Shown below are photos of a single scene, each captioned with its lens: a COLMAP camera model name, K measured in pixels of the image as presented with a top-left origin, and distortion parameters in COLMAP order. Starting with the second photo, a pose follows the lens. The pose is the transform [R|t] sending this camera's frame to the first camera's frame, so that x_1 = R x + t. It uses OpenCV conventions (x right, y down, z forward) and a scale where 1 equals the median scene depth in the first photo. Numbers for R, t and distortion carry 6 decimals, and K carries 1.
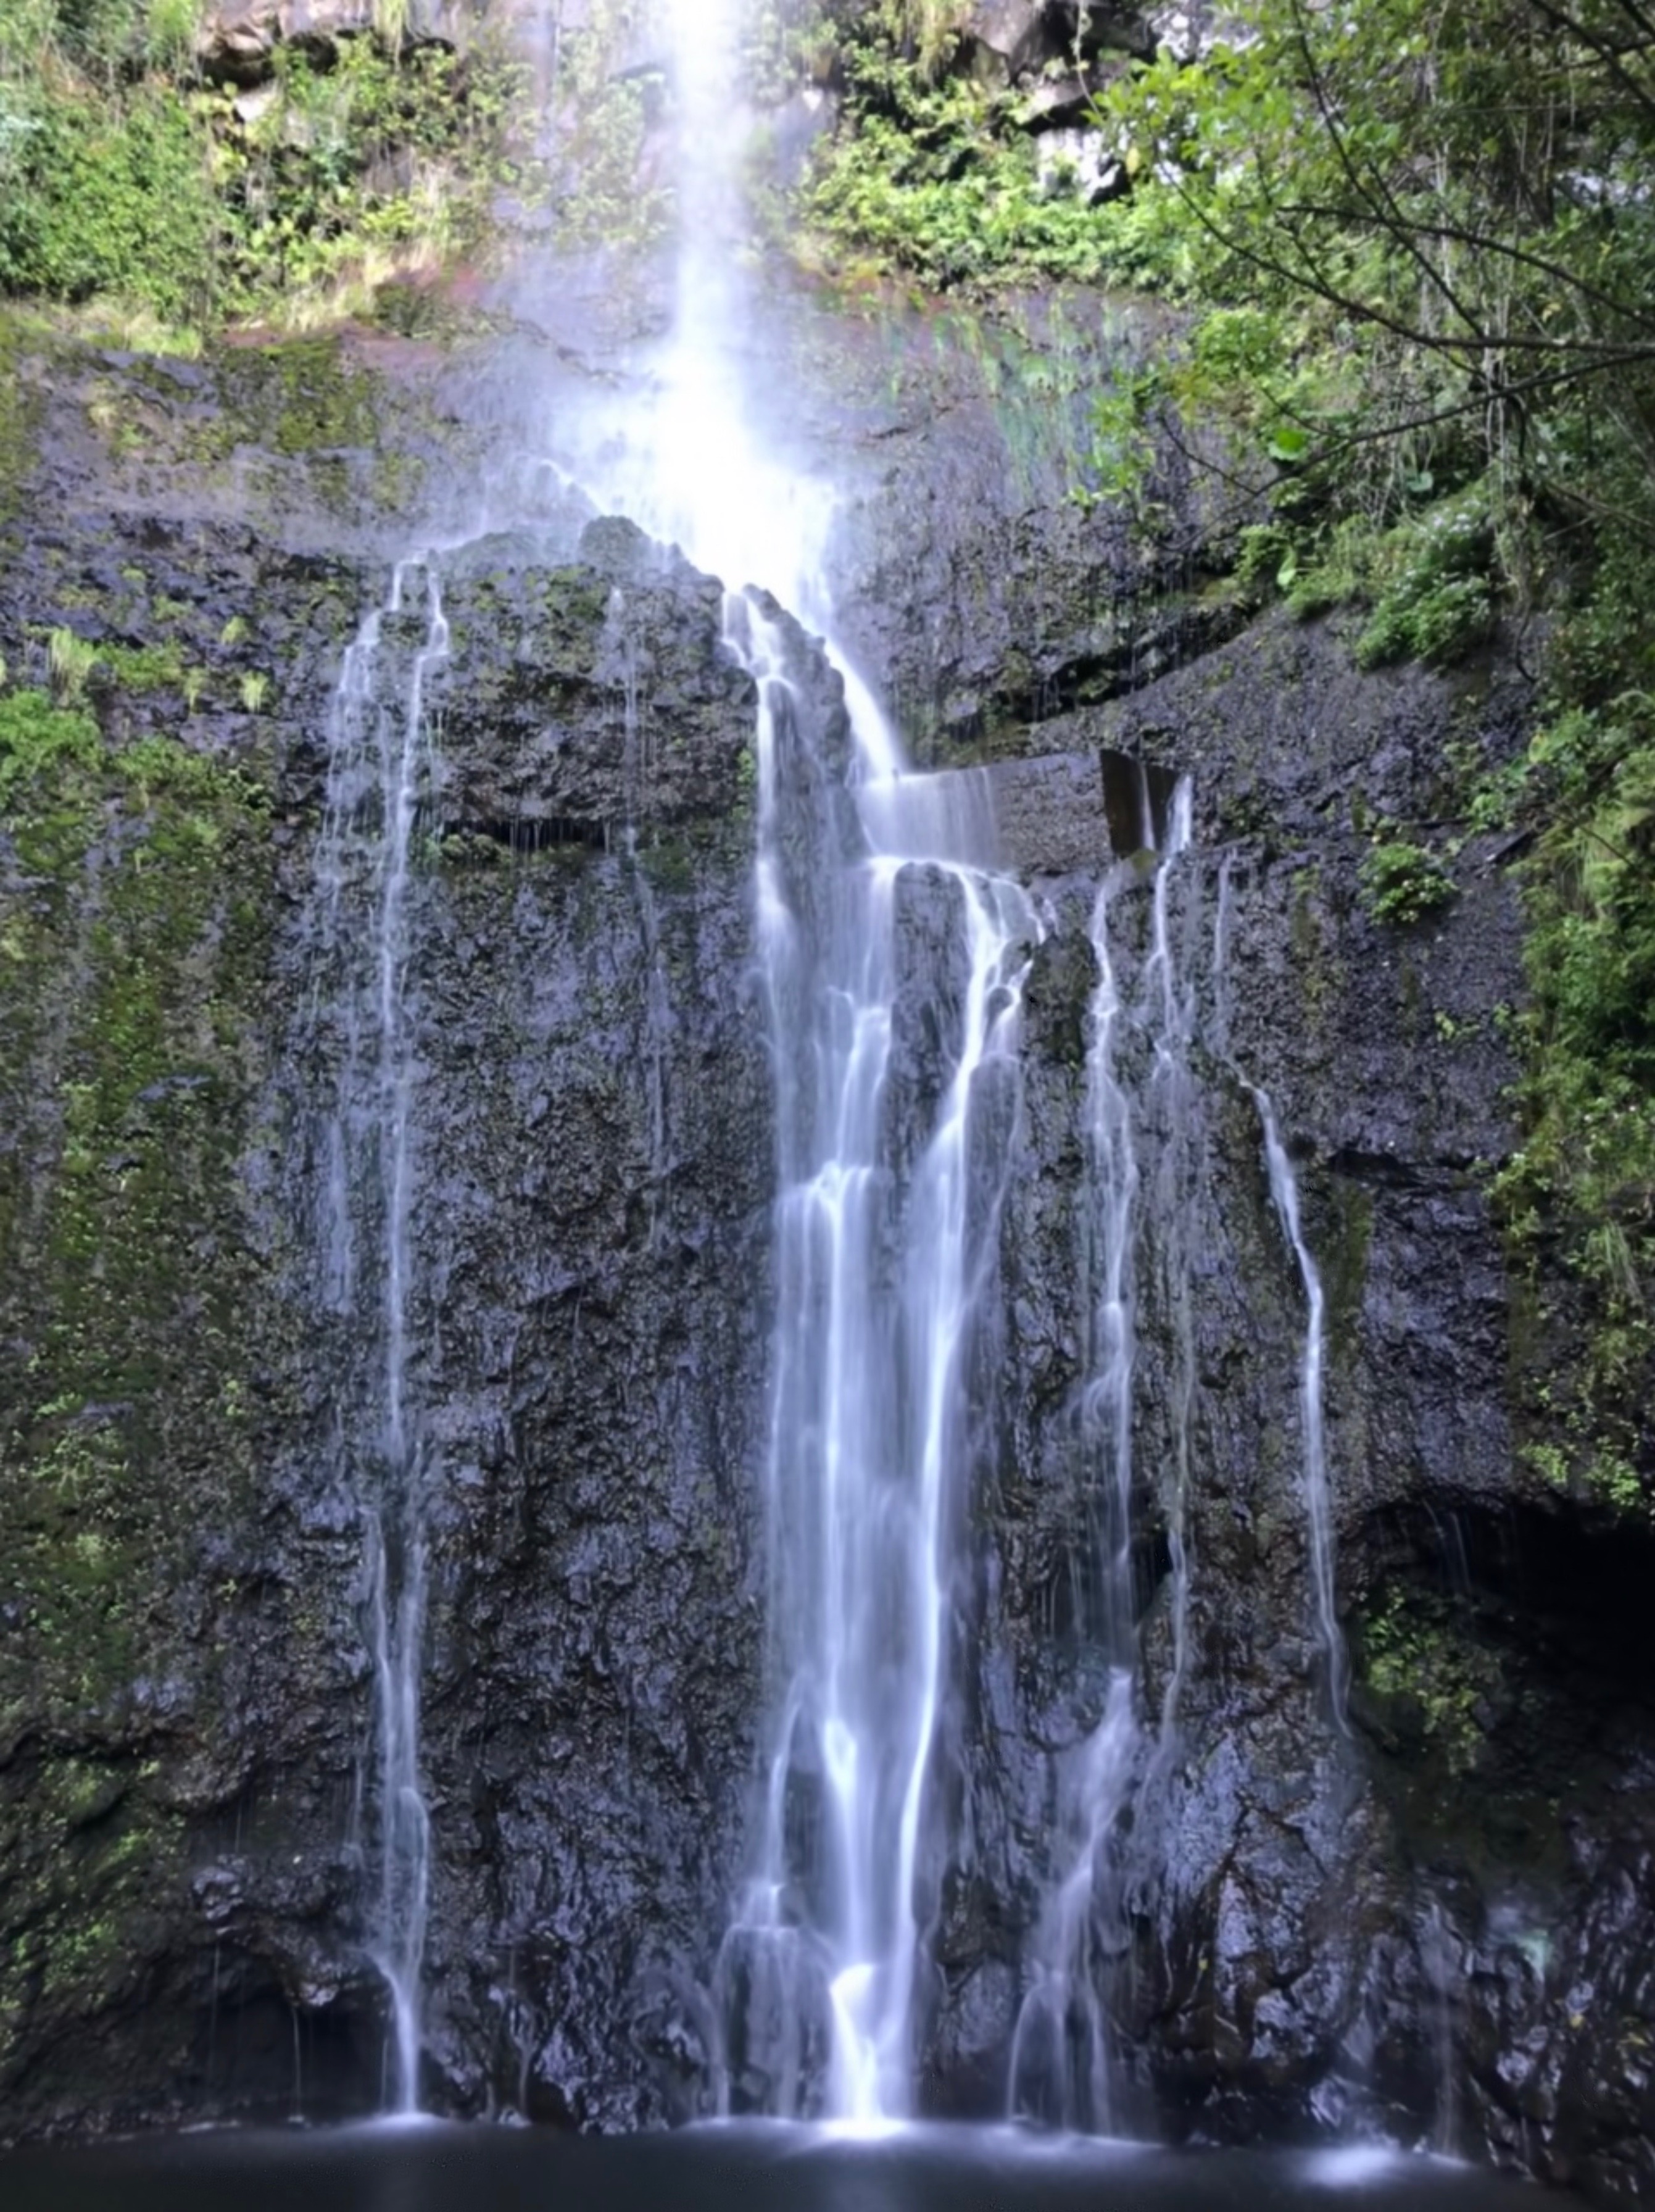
lens RADIAL K [[2032.5, 0, 845.4], [0, 2032.5, 1119.2], [0, 0, 1]] dist [0.012260, 0.008609]
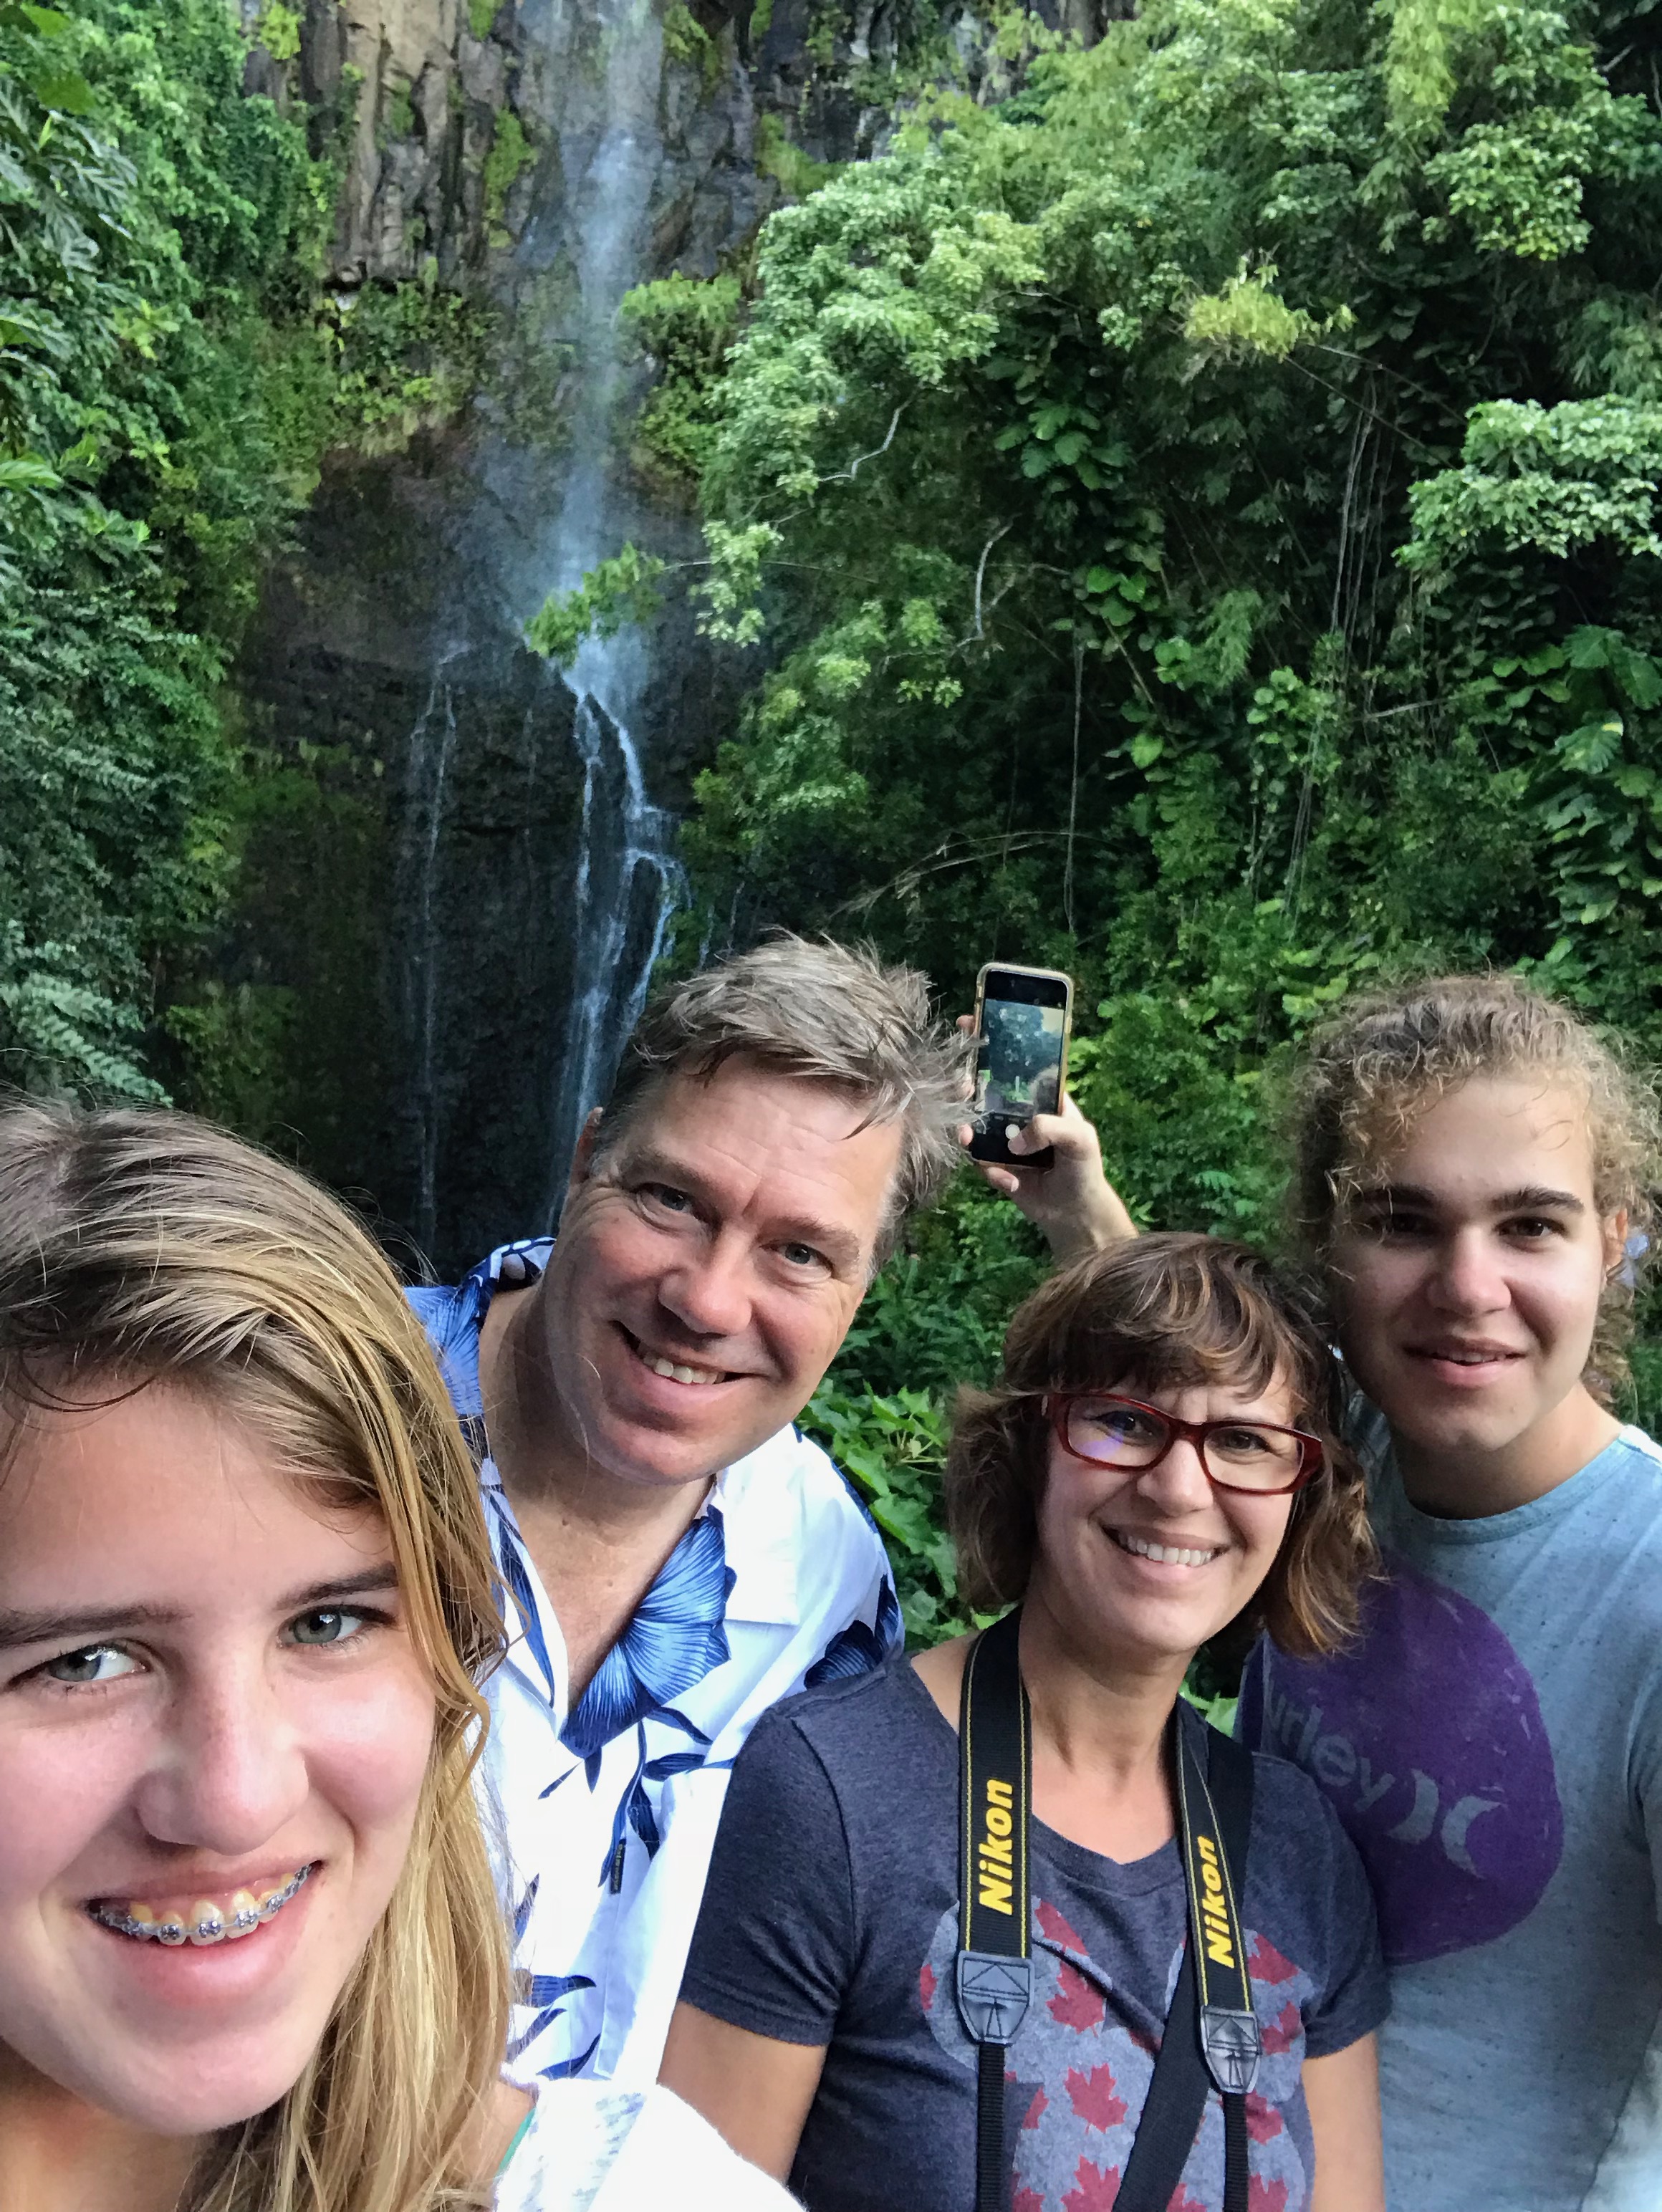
lens RADIAL K [[2049.1, 0, 831.0], [0, 2049.1, 1106.0], [0, 0, 1]] dist [0.008382, 0.014928]
pose [[0.984605, 0.113778, 0.132690, -0.034692], [-0.147235, 0.948995, 0.278803, -0.540294], [-0.094200, -0.294047, 0.951137, -1.378520]]
